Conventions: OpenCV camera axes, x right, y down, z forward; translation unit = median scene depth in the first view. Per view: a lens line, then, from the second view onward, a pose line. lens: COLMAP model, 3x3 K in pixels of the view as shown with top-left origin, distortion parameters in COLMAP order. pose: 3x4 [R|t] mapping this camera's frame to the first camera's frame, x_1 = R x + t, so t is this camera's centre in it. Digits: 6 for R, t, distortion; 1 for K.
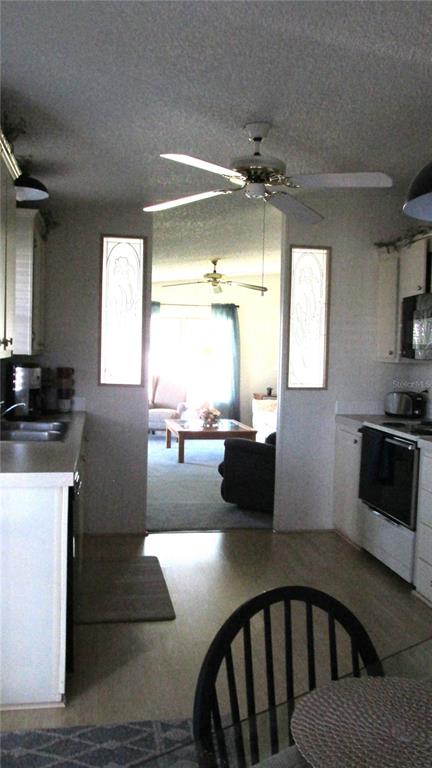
lens RADIAL K [[637.5, 0, 214.4], [0, 637.5, 384.5], [0, 0, 1]] dist [-0.014218, 0.005497]
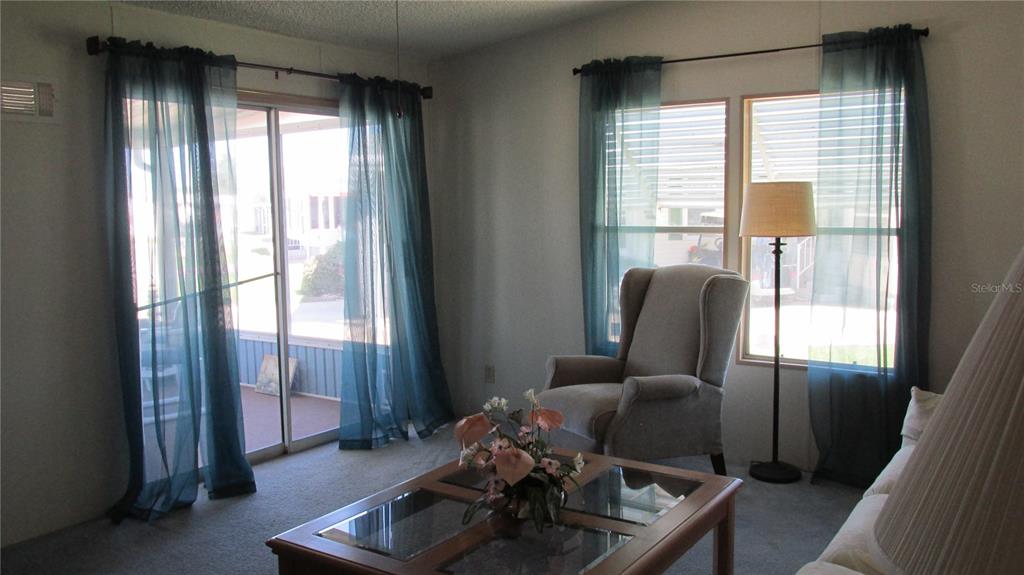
lens RADIAL K [[863.7, 0, 513.1], [0, 863.7, 282.6], [0, 0, 1]] dist [-0.018730, 0.007772]
pose [[0.704717, 0.037046, -0.708521, 0.182351], [-0.002243, 0.998747, 0.049990, -0.033983], [0.709485, -0.033639, 0.703917, 0.623781]]
